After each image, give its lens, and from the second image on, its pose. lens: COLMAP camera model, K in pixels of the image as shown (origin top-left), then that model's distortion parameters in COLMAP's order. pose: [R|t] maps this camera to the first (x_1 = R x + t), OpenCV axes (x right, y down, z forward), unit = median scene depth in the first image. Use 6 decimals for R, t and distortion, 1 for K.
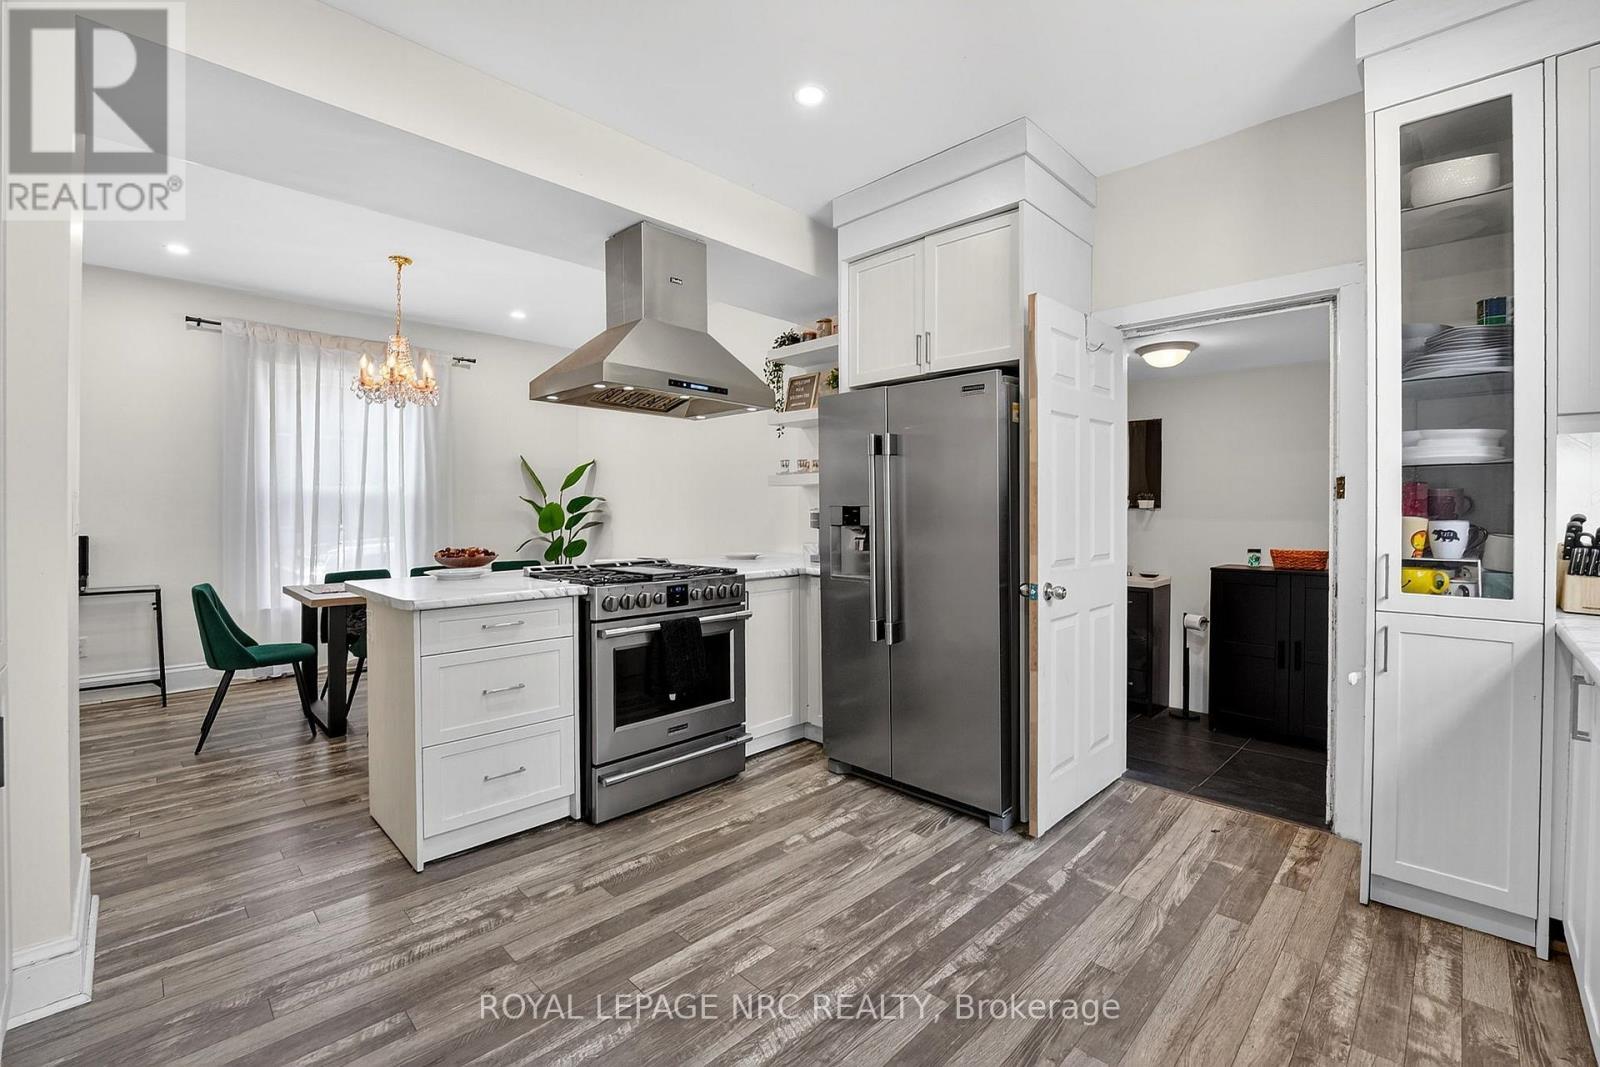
lens RADIAL K [[676.1, 0, 799.5], [0, 676.1, 507.7], [0, 0, 1]] dist [-0.019516, 0.000453]
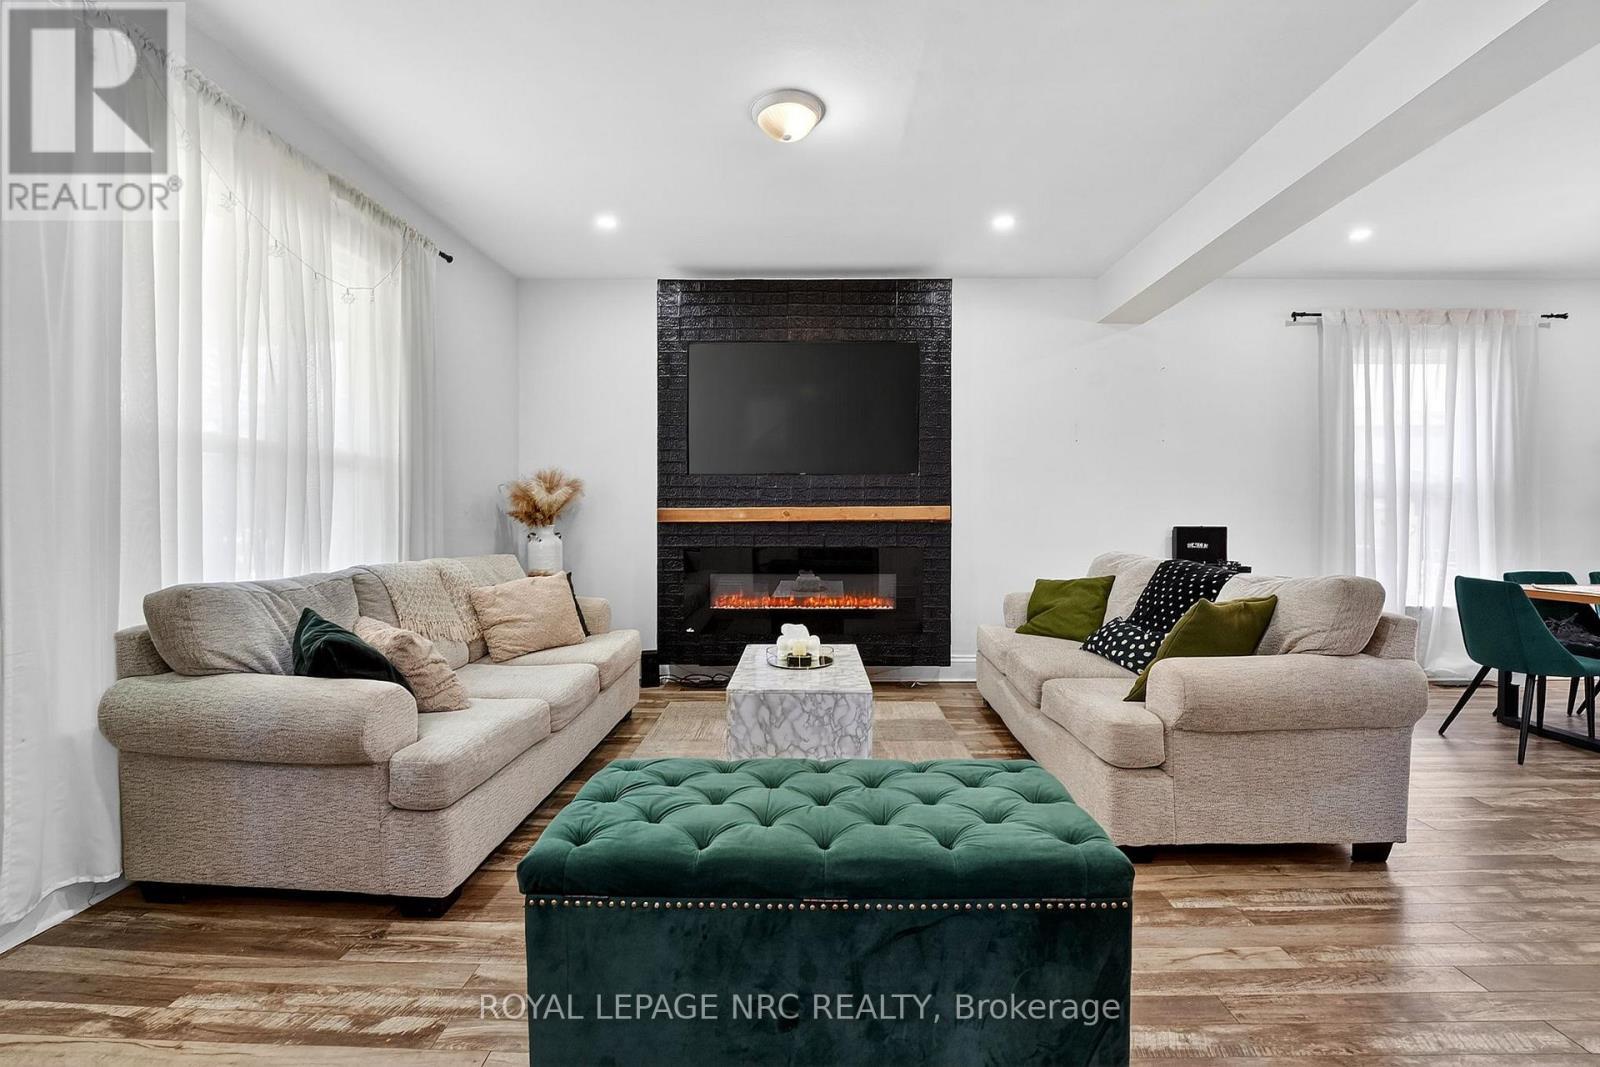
lens RADIAL K [[676.1, 0, 783.7], [0, 676.1, 536.3], [0, 0, 1]] dist [-0.019516, 0.000453]
pose [[0.709691, 0.011328, -0.704422, -1.388923], [0.008378, 0.999664, 0.024516, 0.038639], [0.704463, -0.023300, 0.709358, -0.507677]]
